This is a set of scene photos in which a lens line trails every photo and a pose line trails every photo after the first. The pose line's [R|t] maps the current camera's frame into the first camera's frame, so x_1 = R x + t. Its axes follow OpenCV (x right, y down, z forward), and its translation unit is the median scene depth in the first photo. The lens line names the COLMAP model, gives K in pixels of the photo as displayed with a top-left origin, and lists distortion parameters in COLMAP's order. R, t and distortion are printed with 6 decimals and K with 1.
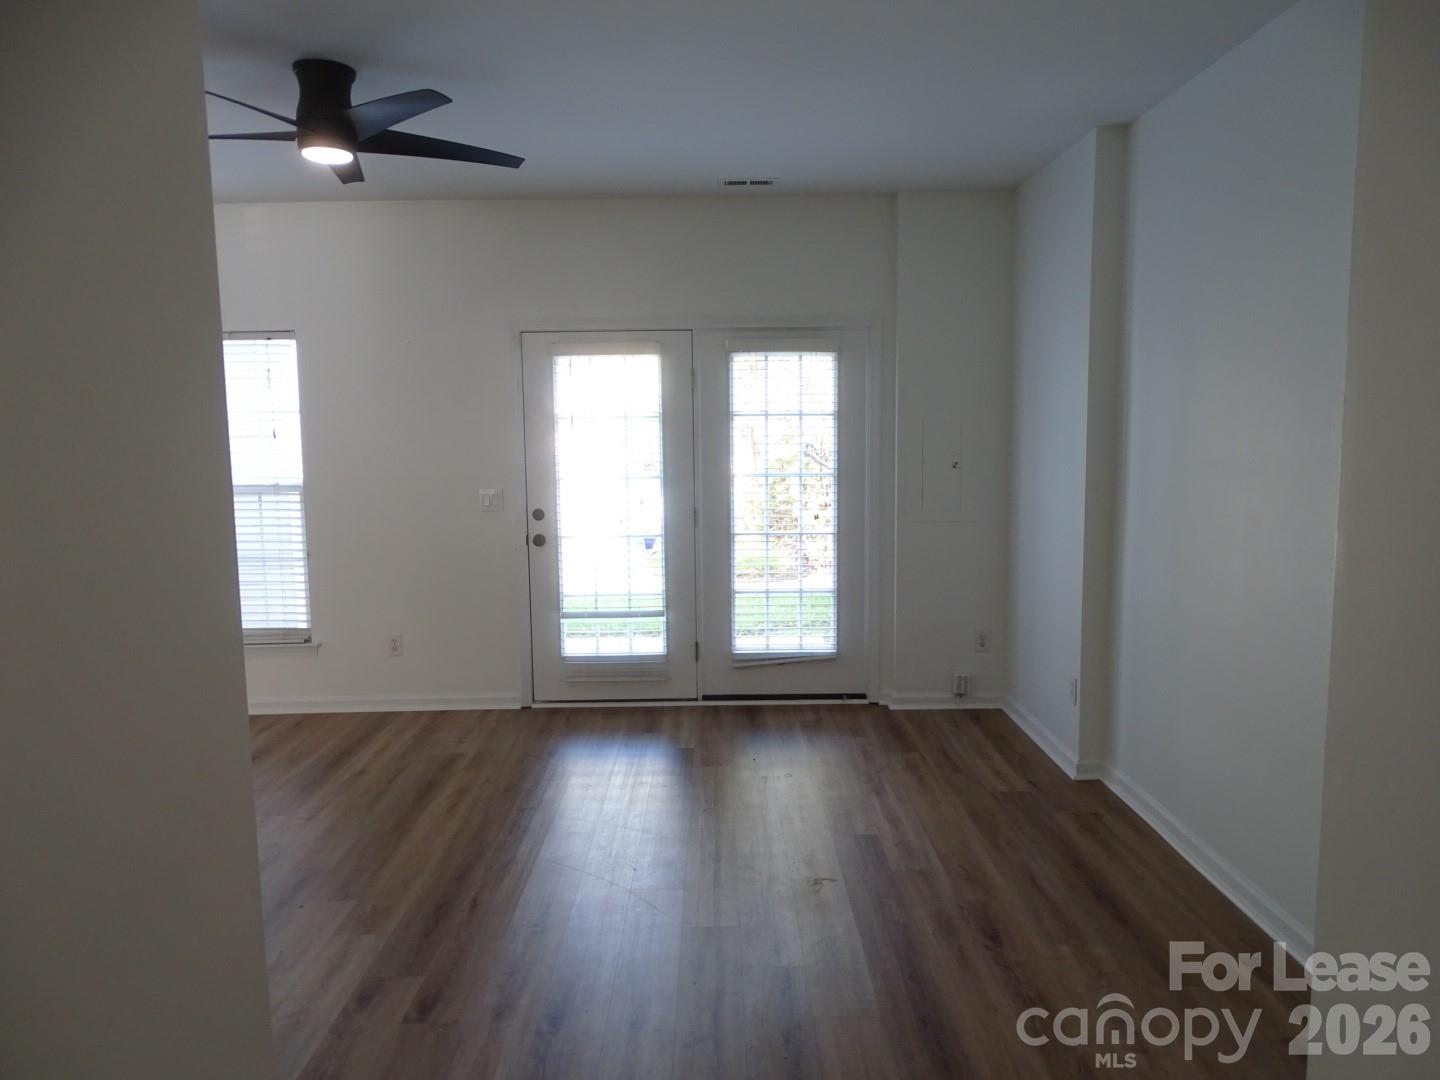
lens RADIAL K [[1031.7, 0, 676.1], [0, 1031.7, 542.7], [0, 0, 1]] dist [0.027491, -0.001083]
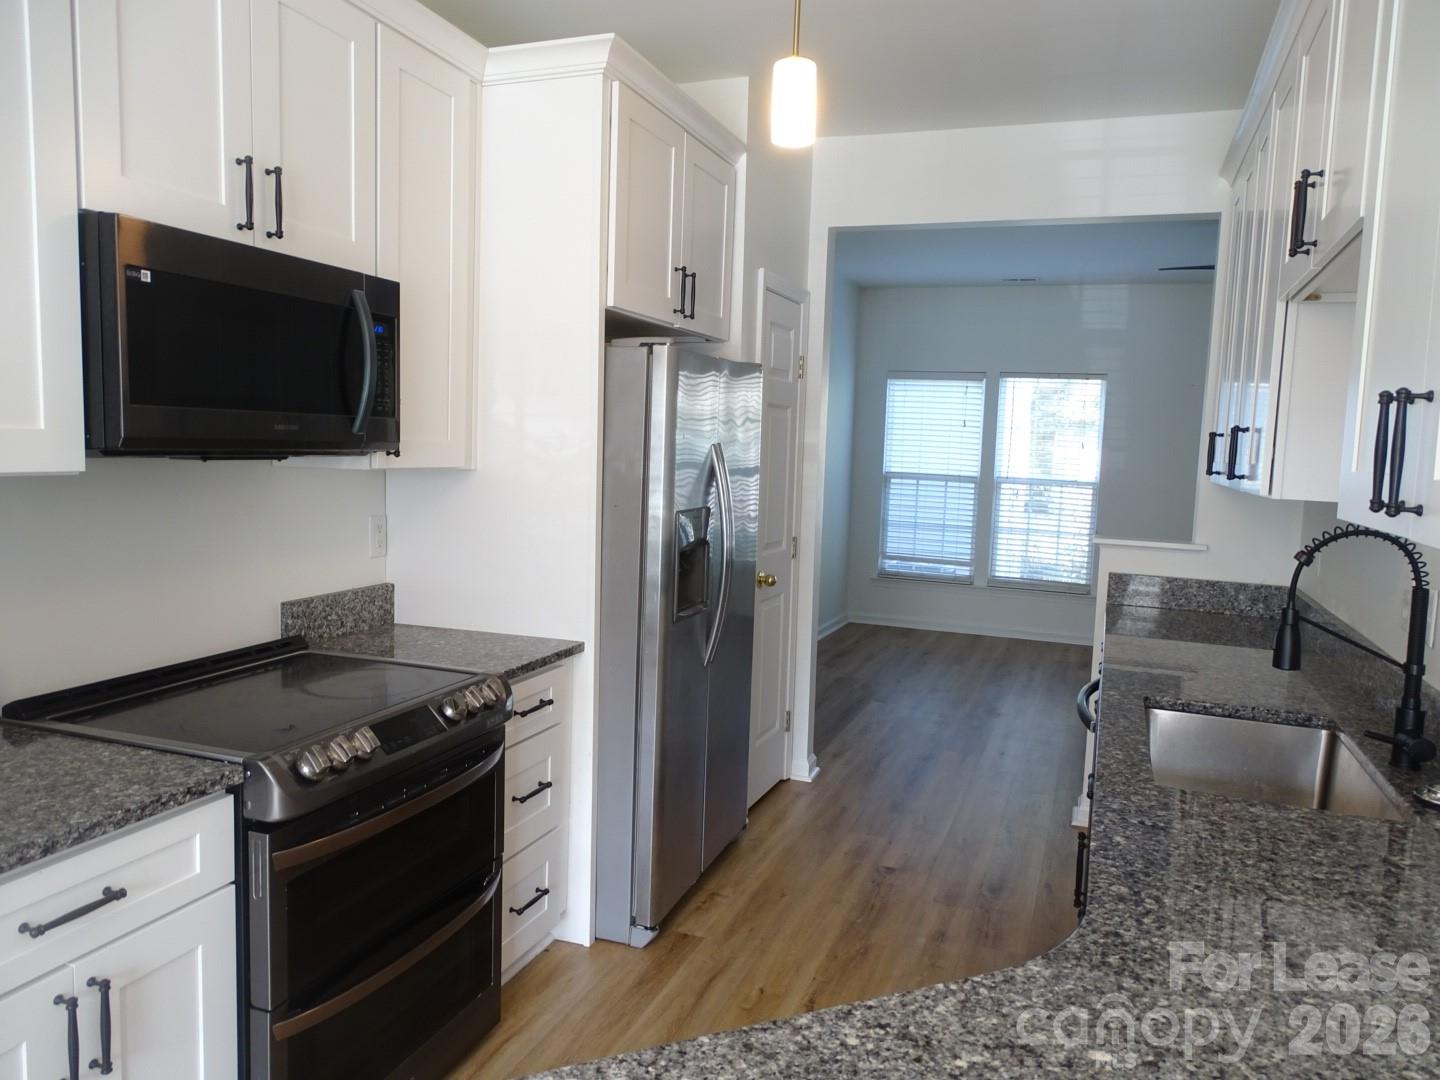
lens RADIAL K [[1003.1, 0, 720.0], [0, 1003.1, 540.0], [0, 0, 1]] dist [-0.001800, 0.003107]
pose [[0.935497, 0.097755, -0.339541, -0.370991], [-0.104213, 0.994555, -0.000790, 0.075551], [0.337615, 0.036124, 0.940591, -0.454595]]
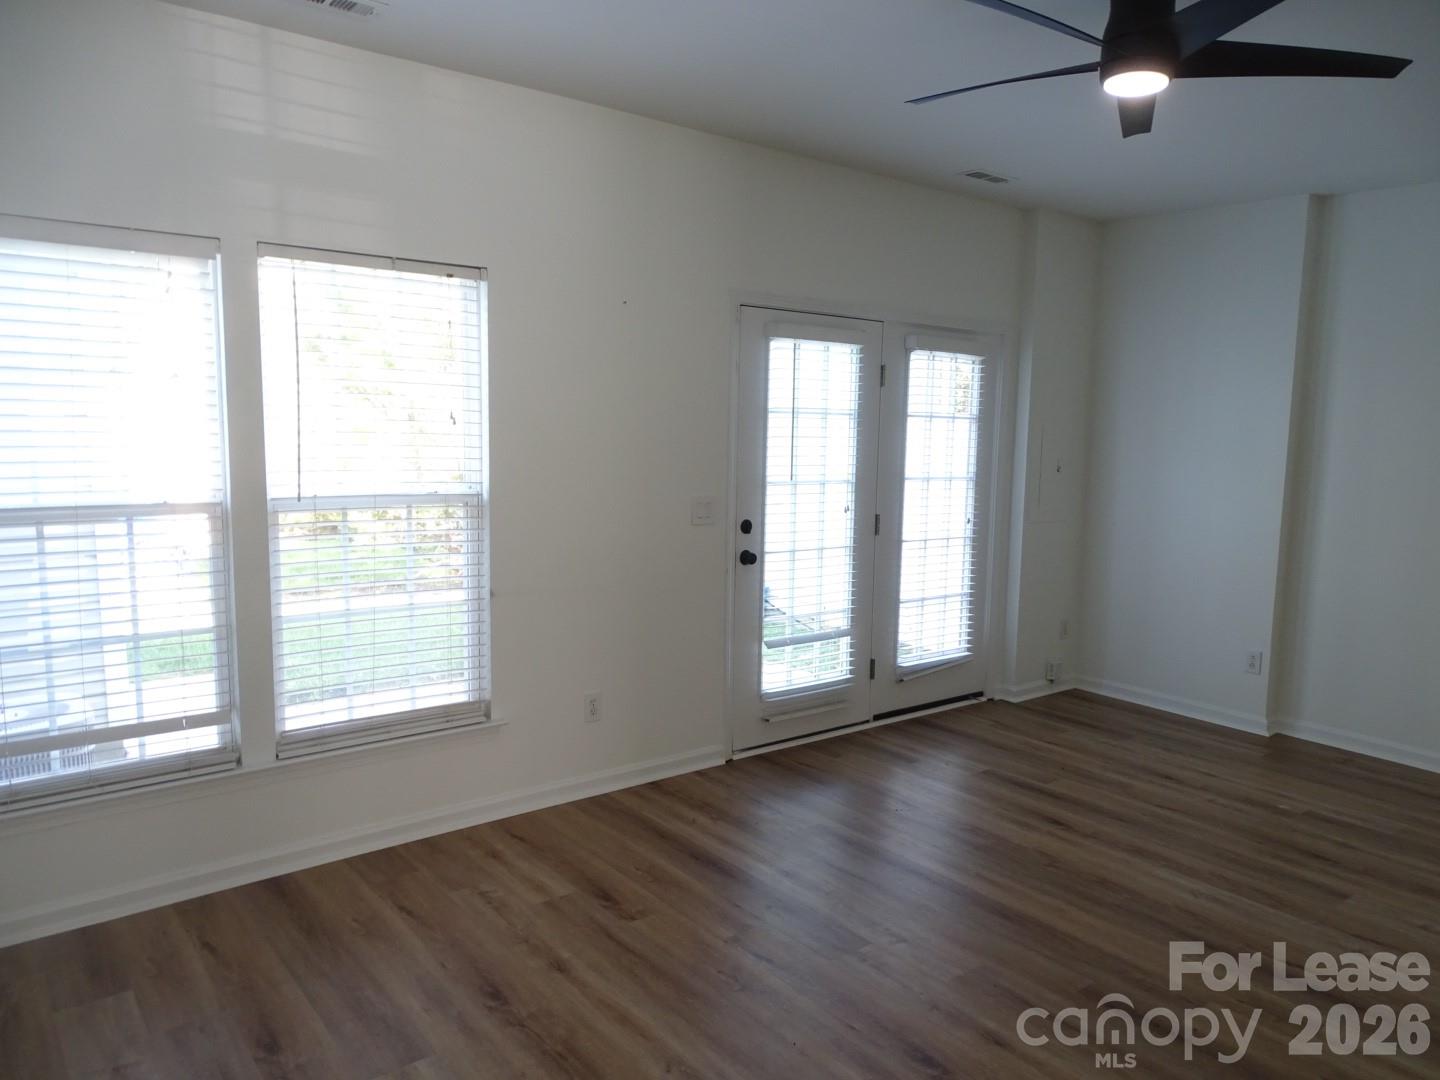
lens RADIAL K [[1031.7, 0, 676.1], [0, 1031.7, 542.7], [0, 0, 1]] dist [0.027491, -0.001083]
pose [[0.782723, -0.039442, 0.621120, -0.693321], [0.037239, 0.999170, 0.016521, -0.030110], [-0.621256, 0.010199, 0.783542, 0.383314]]
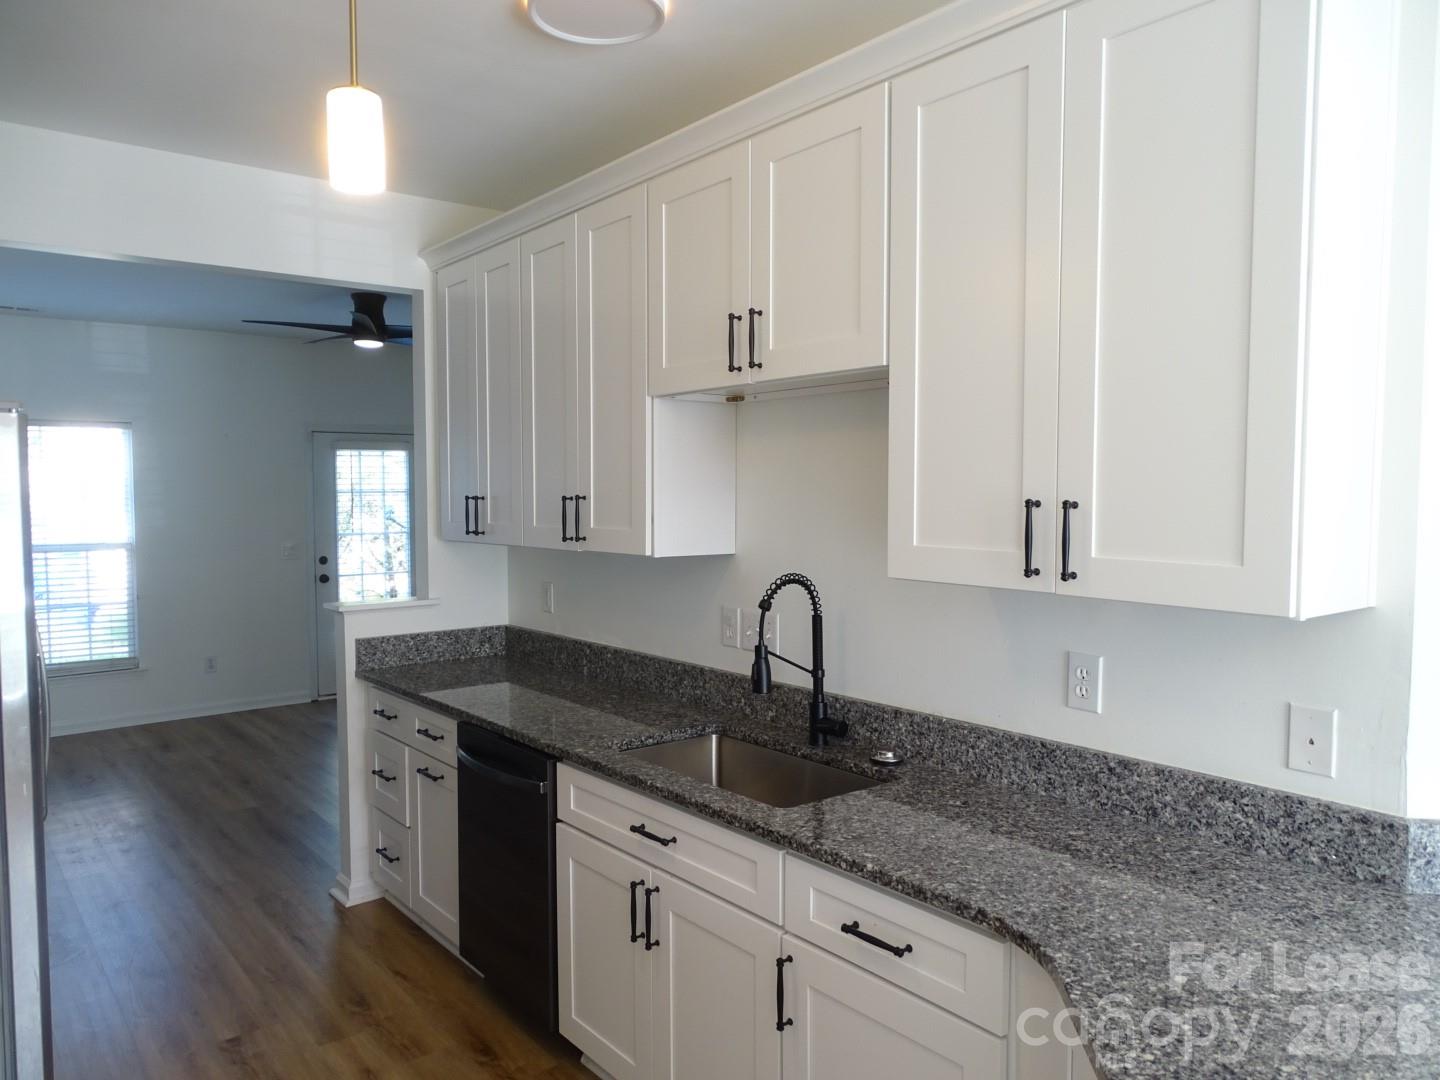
lens RADIAL K [[1031.7, 0, 676.1], [0, 1031.7, 542.7], [0, 0, 1]] dist [0.027491, -0.001083]
pose [[0.798598, -0.016542, 0.601637, -0.596285], [0.062179, 0.996541, -0.055135, 0.056466], [-0.598644, 0.081440, 0.796864, -0.411141]]
